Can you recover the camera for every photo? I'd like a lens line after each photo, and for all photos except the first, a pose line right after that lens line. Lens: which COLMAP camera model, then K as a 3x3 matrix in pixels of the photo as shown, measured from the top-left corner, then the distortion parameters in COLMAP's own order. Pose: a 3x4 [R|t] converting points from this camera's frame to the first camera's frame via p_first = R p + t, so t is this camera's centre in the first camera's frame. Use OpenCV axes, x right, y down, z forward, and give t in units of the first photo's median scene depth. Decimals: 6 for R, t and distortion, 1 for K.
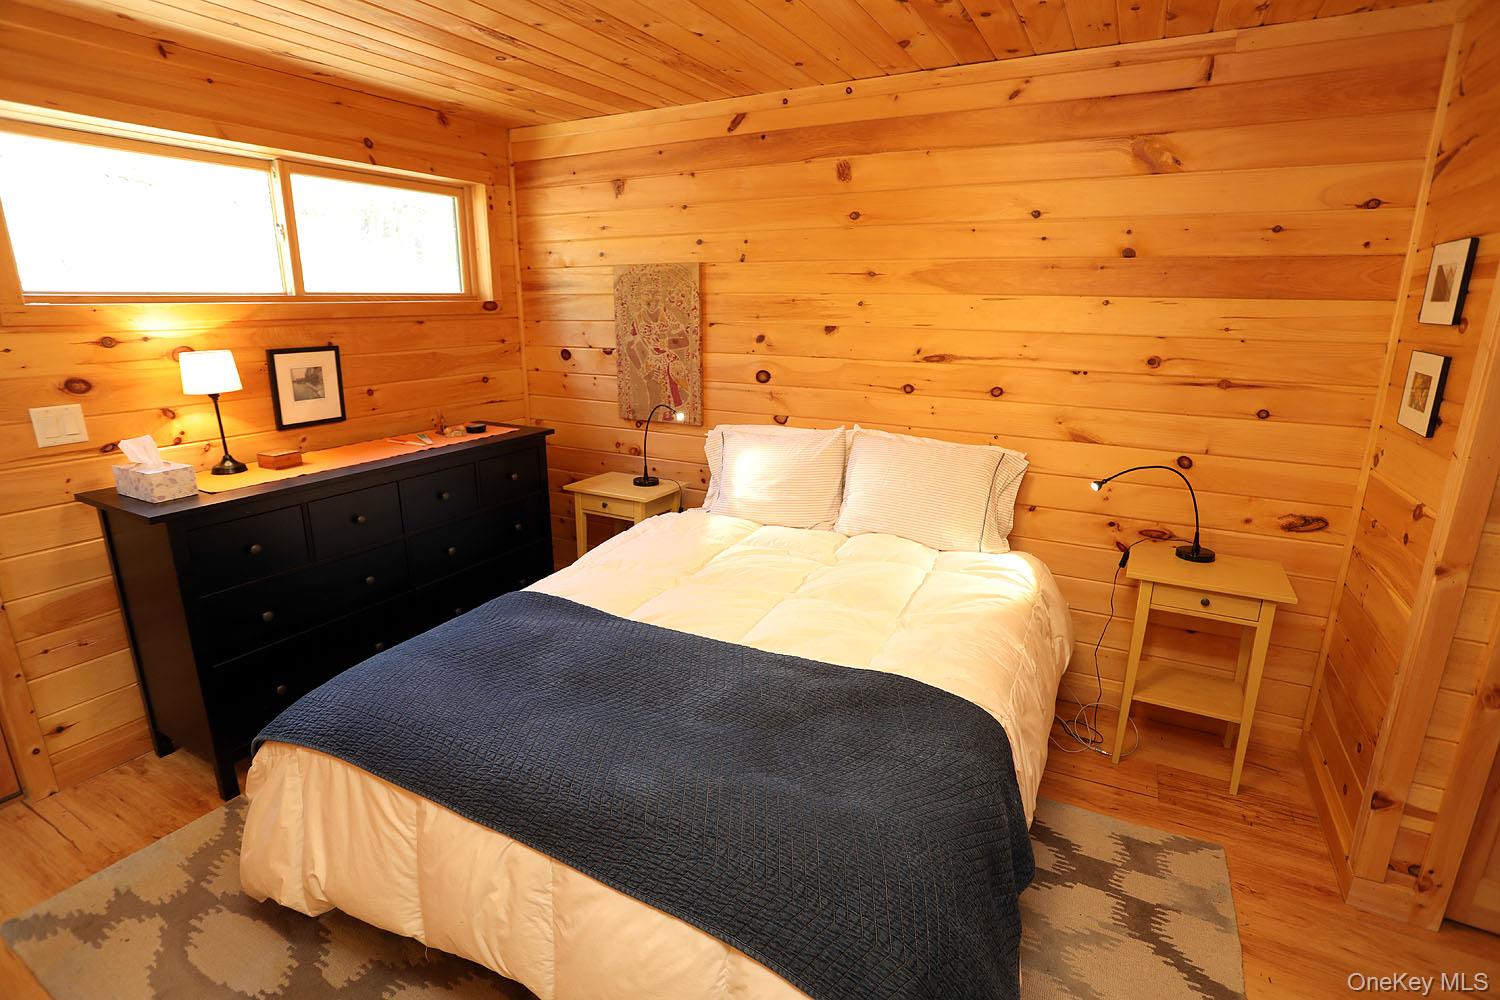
lens RADIAL K [[731.5, 0, 757.9], [0, 731.5, 492.3], [0, 0, 1]] dist [-0.076678, 0.033559]
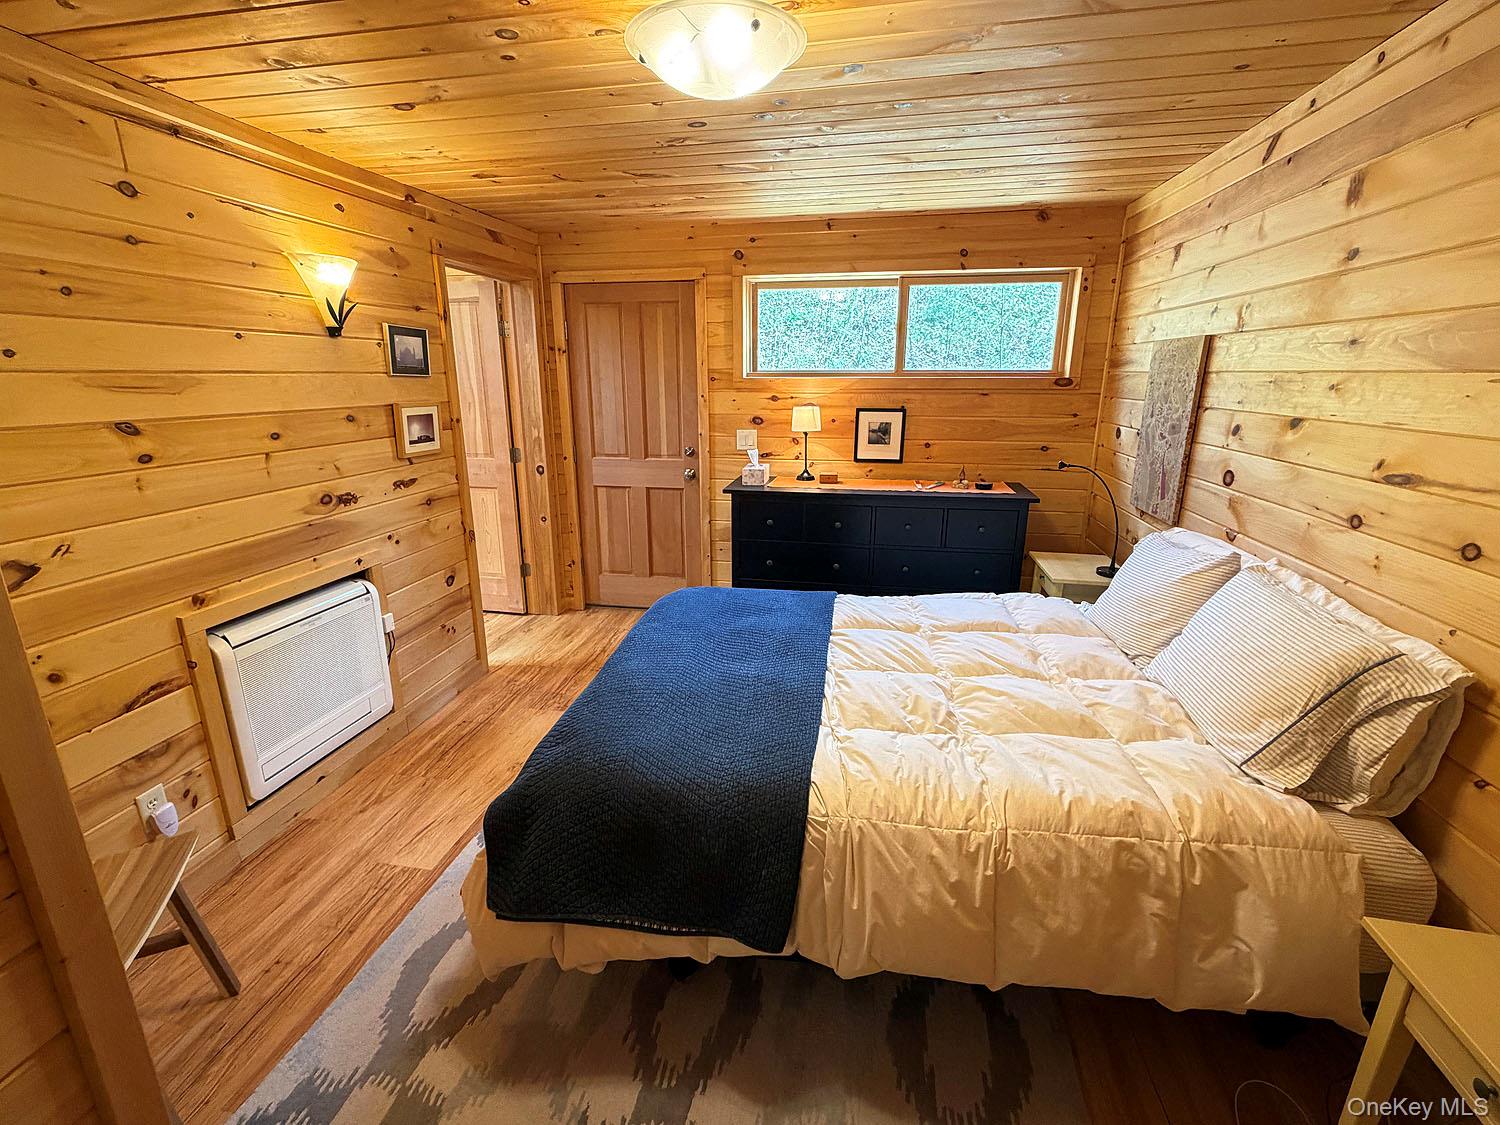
lens RADIAL K [[685.3, 0, 750.0], [0, 685.3, 562.5], [0, 0, 1]] dist [0.002666, 0.000283]
pose [[0.289637, 0.252774, -0.923155, 0.630914], [-0.240125, 0.952841, 0.185564, -0.093570], [0.926526, 0.167926, 0.336675, 0.312114]]
